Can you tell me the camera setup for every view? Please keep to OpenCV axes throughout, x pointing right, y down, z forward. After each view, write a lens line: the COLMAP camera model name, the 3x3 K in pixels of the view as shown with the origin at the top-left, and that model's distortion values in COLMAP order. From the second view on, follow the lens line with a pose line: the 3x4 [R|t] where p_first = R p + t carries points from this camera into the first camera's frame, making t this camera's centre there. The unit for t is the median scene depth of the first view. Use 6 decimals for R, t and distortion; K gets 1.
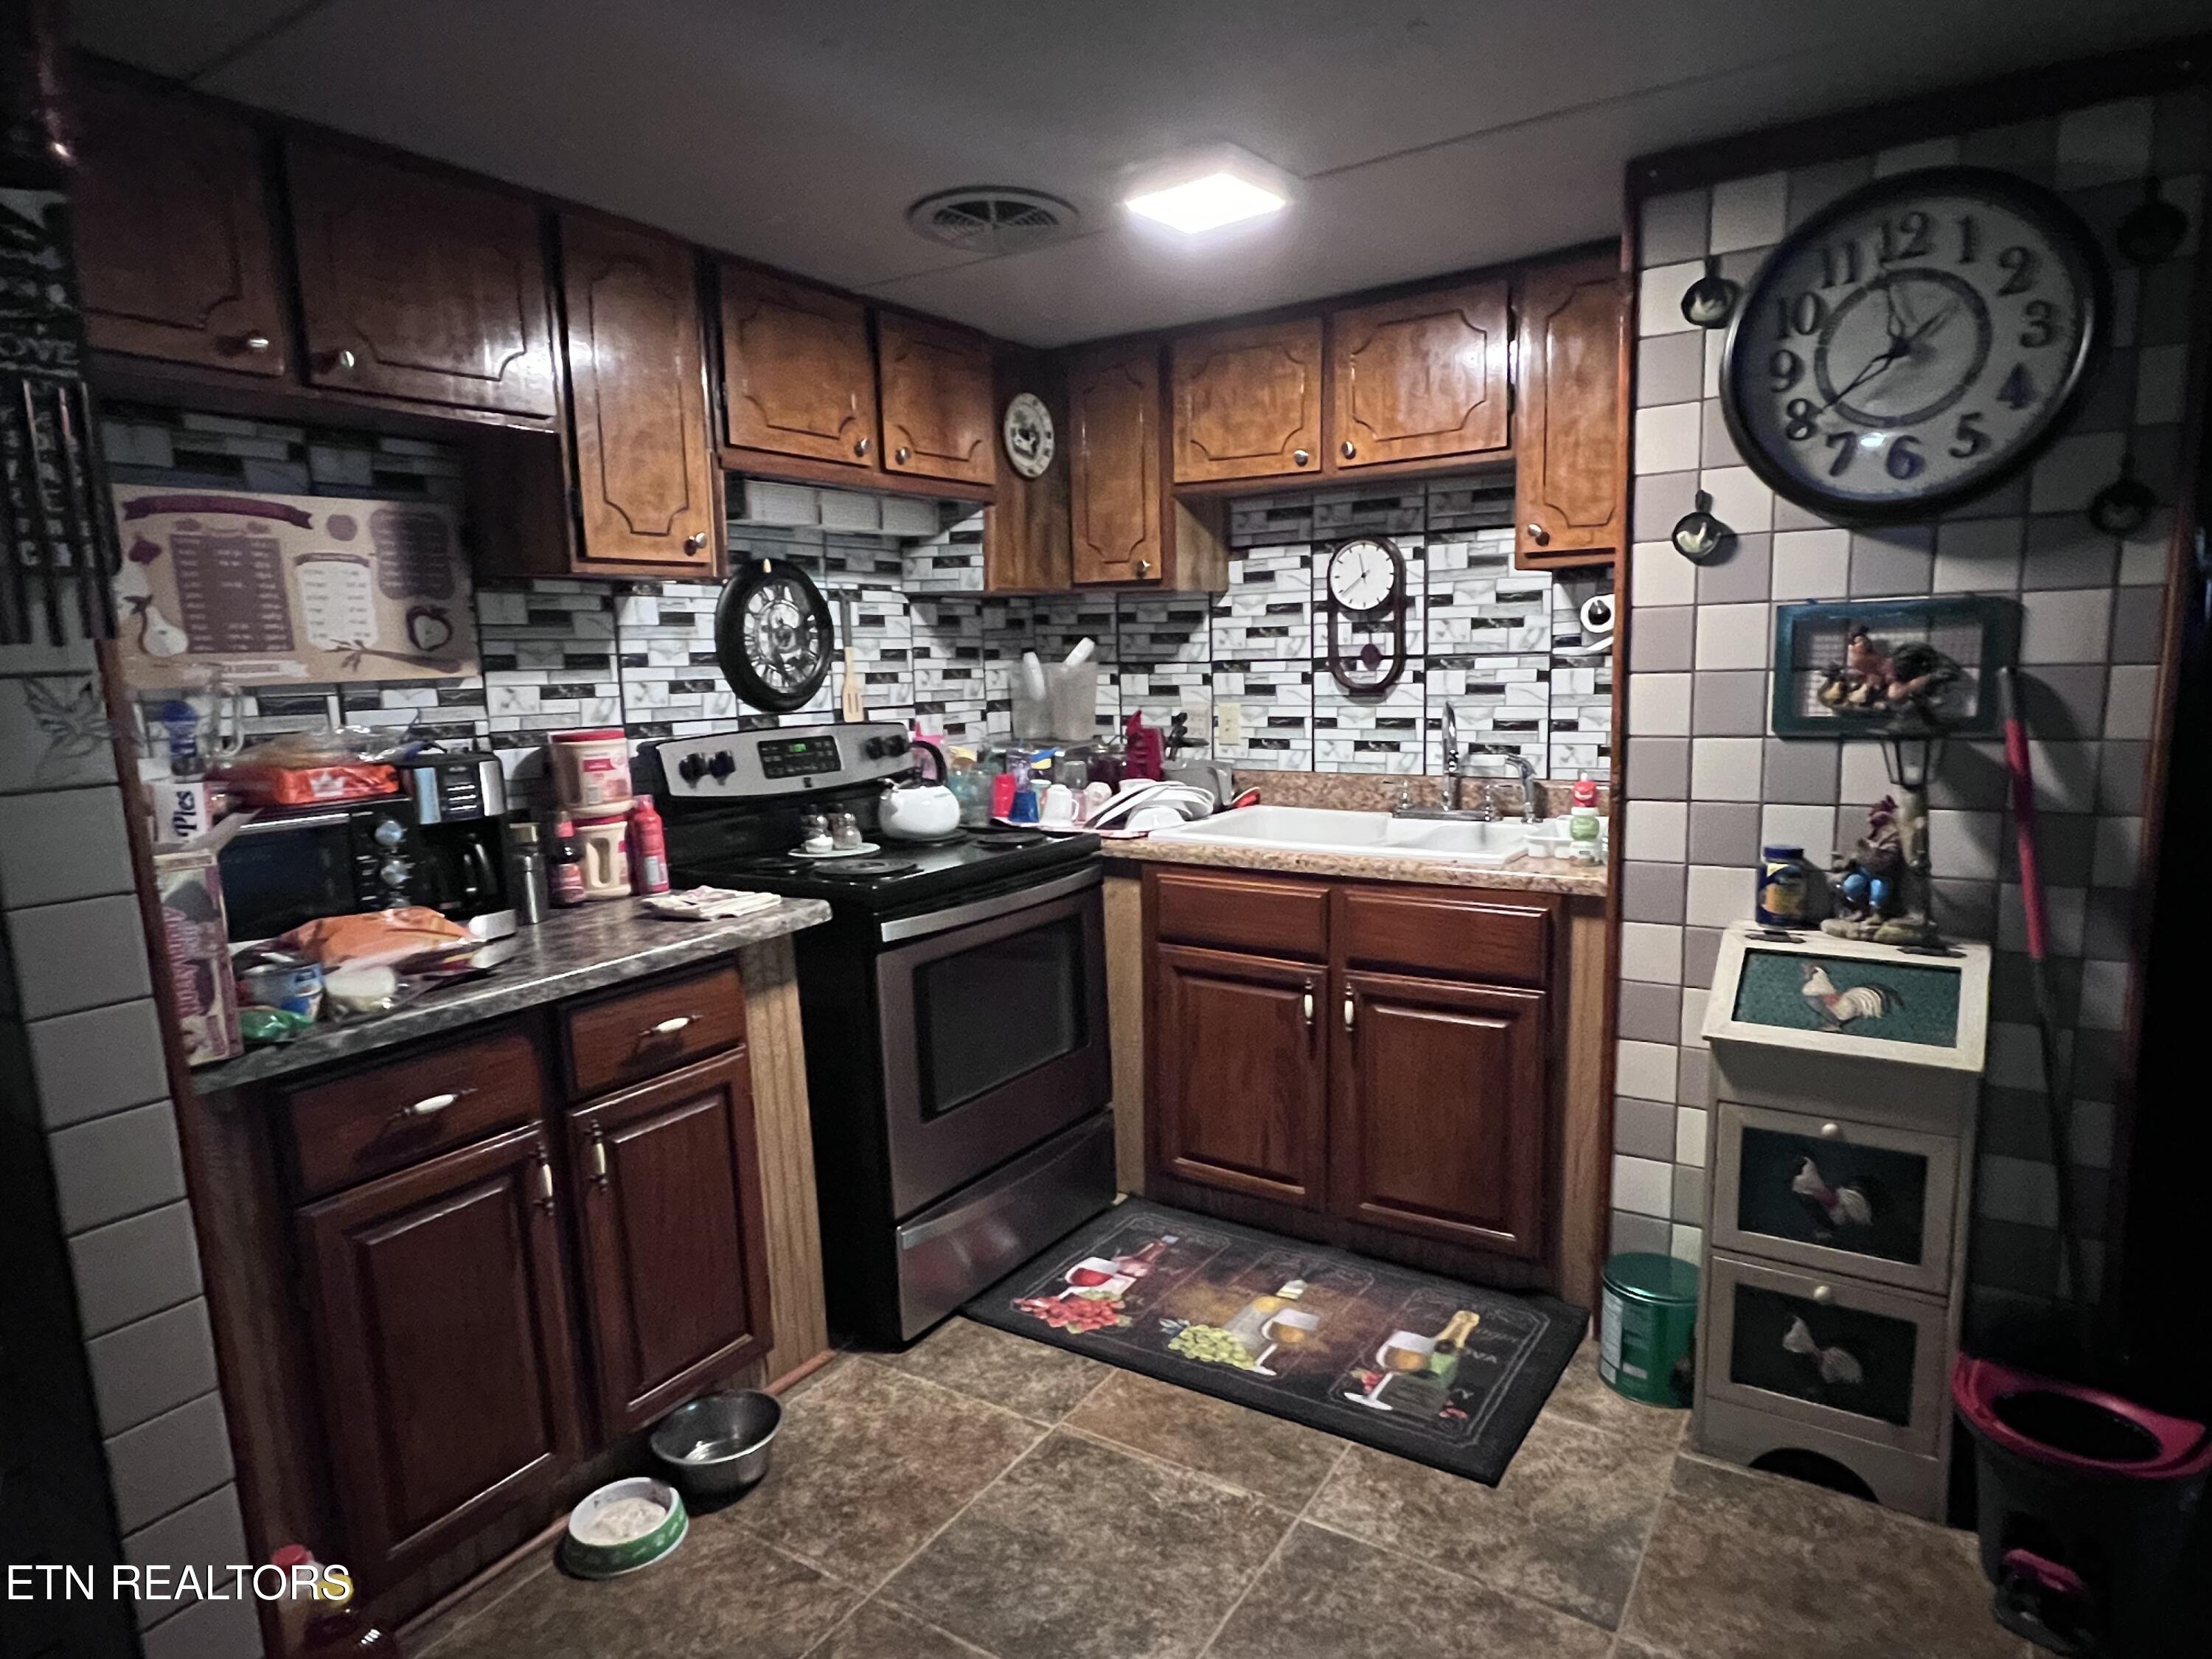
lens RADIAL K [[1253.5, 0, 1111.1], [0, 1253.5, 855.9], [0, 0, 1]] dist [-0.001513, -0.000919]
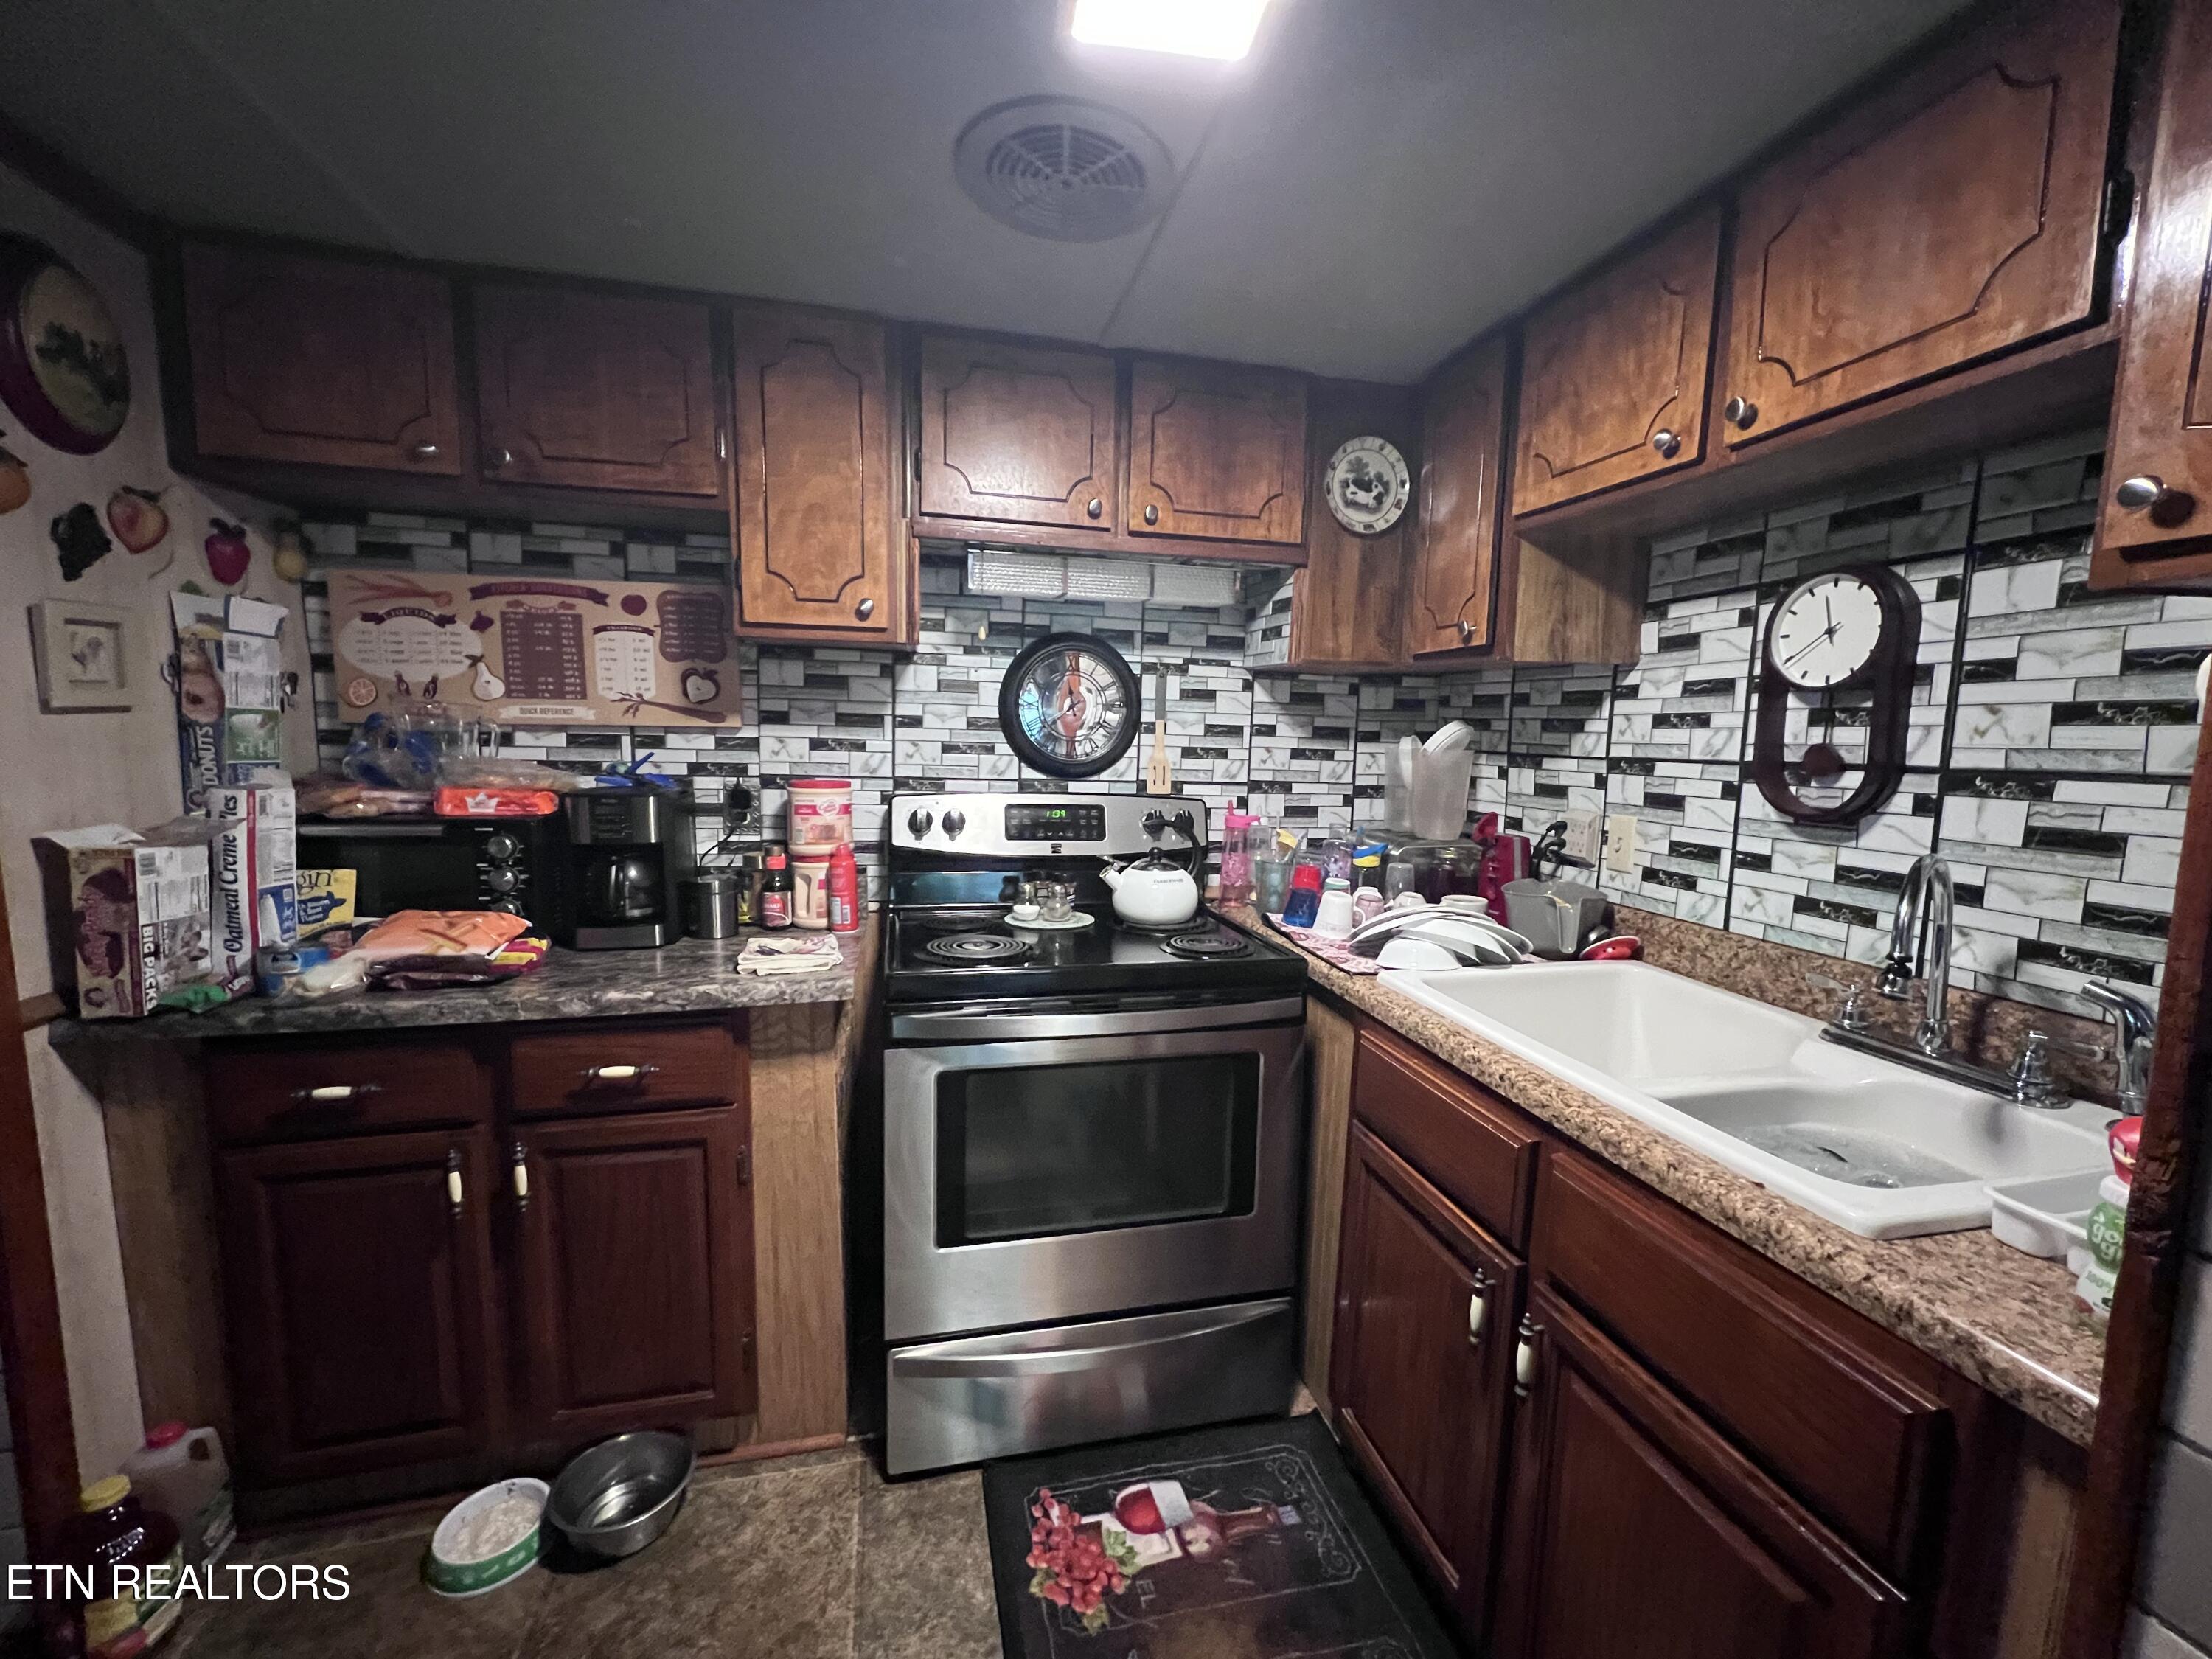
lens RADIAL K [[879.6, 0, 1105.0], [0, 879.6, 838.9], [0, 0, 1]] dist [-0.001075, 0.000493]
pose [[0.726329, 0.124583, -0.675962, 0.249986], [-0.153357, 0.988019, 0.017313, -0.078562], [0.670021, 0.091089, 0.736733, 0.463681]]
